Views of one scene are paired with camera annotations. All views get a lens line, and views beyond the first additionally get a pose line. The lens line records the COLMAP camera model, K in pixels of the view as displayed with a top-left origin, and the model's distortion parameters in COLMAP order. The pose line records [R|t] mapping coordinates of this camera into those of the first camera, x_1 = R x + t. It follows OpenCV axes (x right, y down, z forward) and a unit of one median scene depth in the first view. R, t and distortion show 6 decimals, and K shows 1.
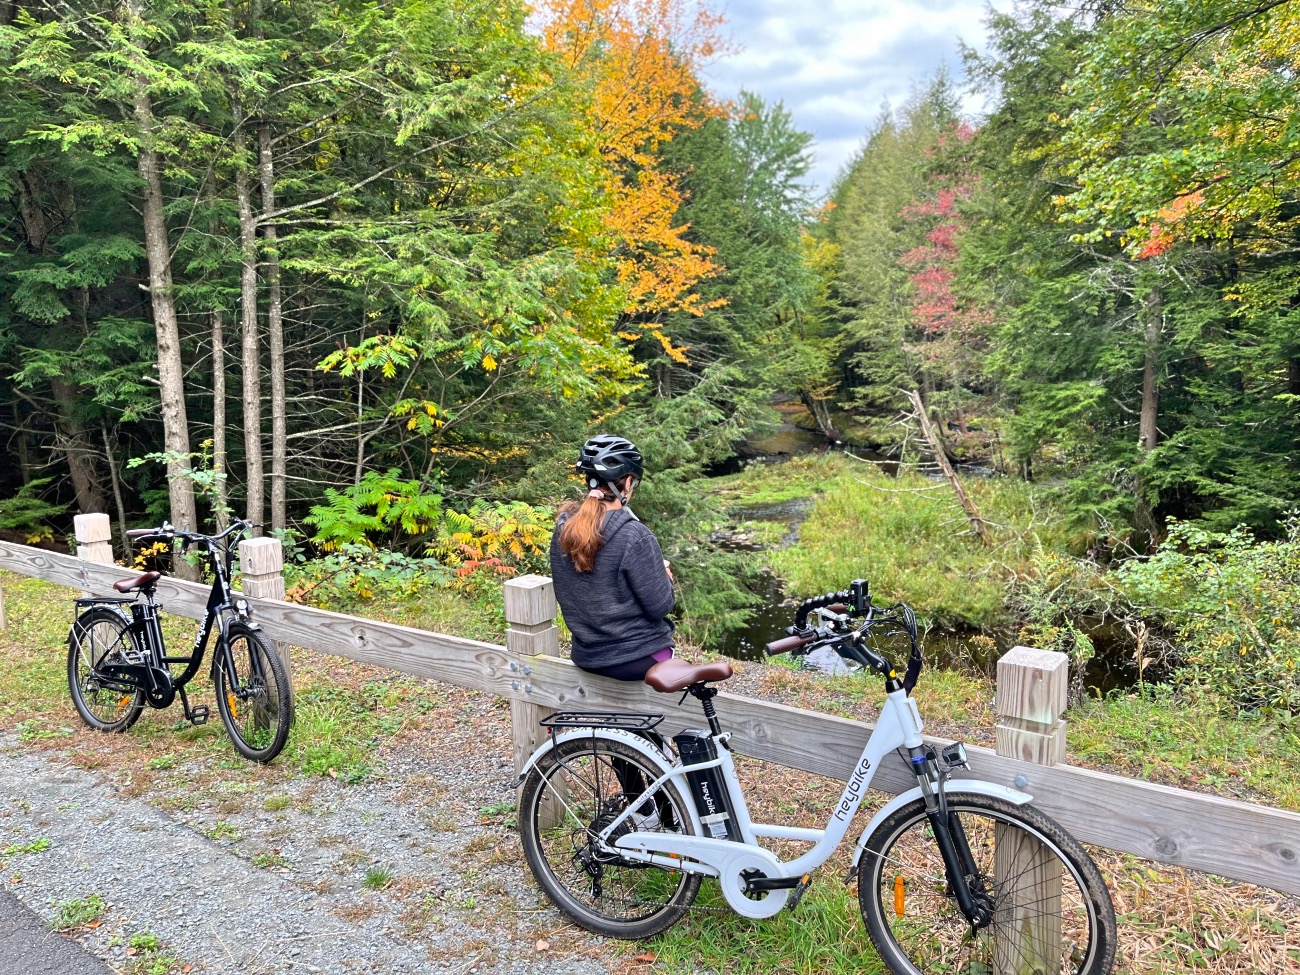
lens RADIAL K [[985.4, 0, 646.2], [0, 985.4, 507.8], [0, 0, 1]] dist [0.051703, -0.052370]
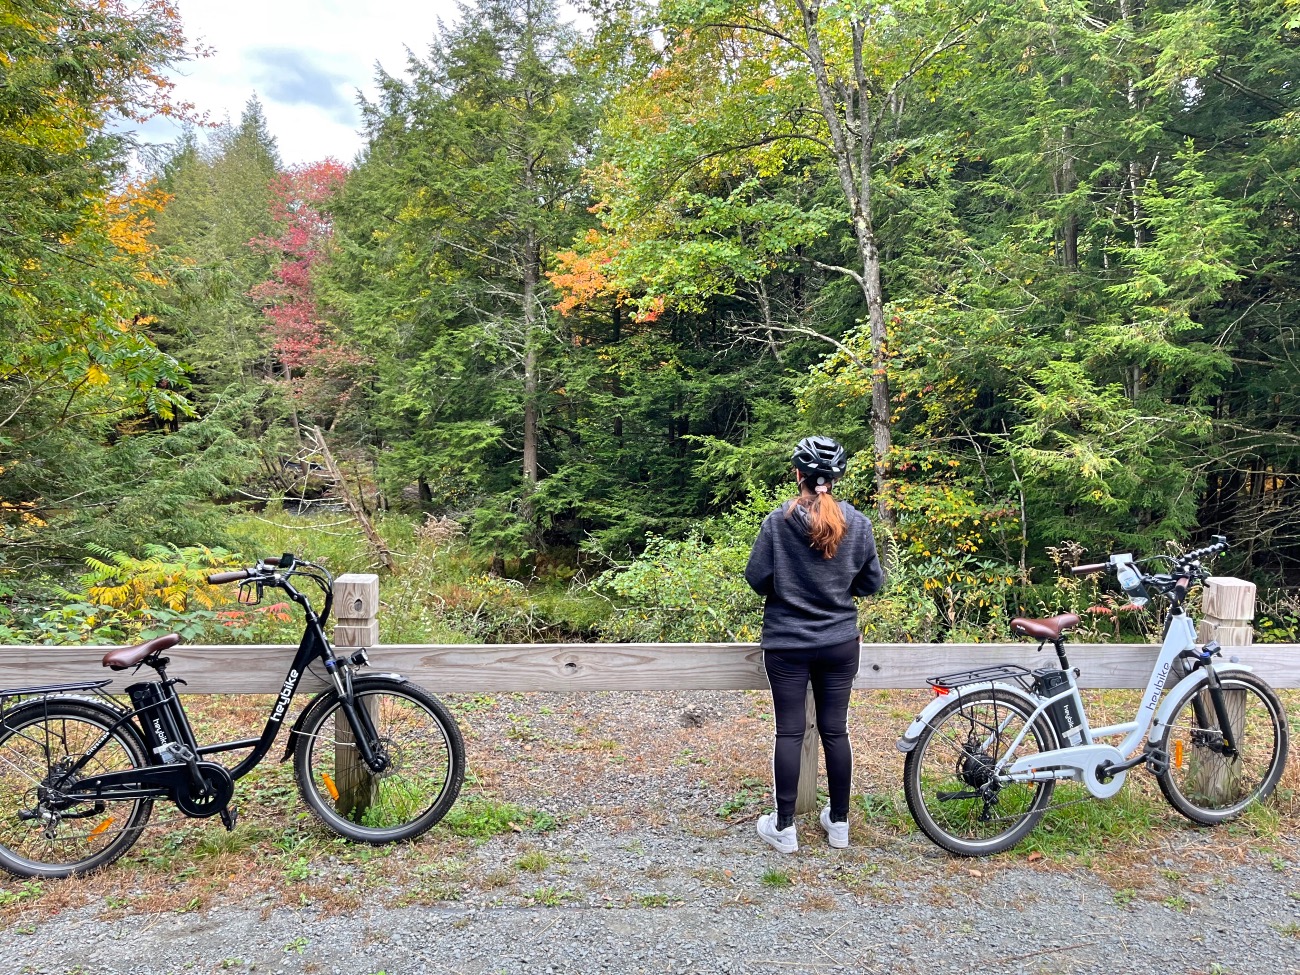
lens RADIAL K [[991.5, 0, 643.9], [0, 991.5, 491.2], [0, 0, 1]] dist [0.045717, -0.055306]
pose [[0.752826, -0.019642, 0.657926, -0.205853], [0.056876, 0.997757, -0.035292, 0.001126], [-0.655758, 0.063989, 0.752255, 0.057953]]
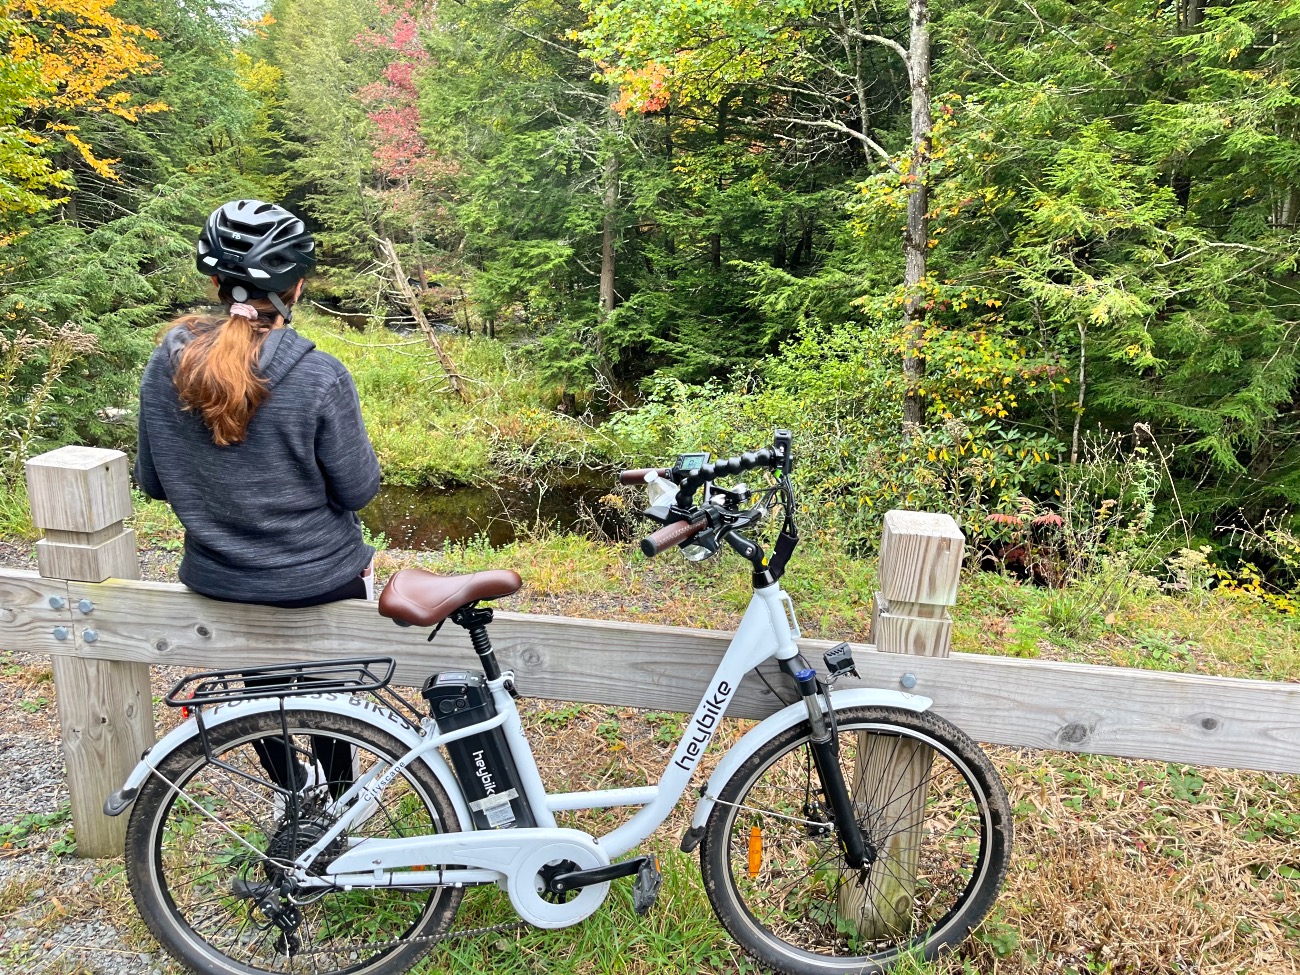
lens RADIAL K [[981.6, 0, 648.6], [0, 981.6, 497.9], [0, 0, 1]] dist [0.057215, -0.080870]
pose [[0.853340, -0.067487, 0.516968, -0.028254], [-0.001037, 0.991365, 0.131129, 0.004448], [-0.521353, -0.112433, 0.845902, 0.068413]]
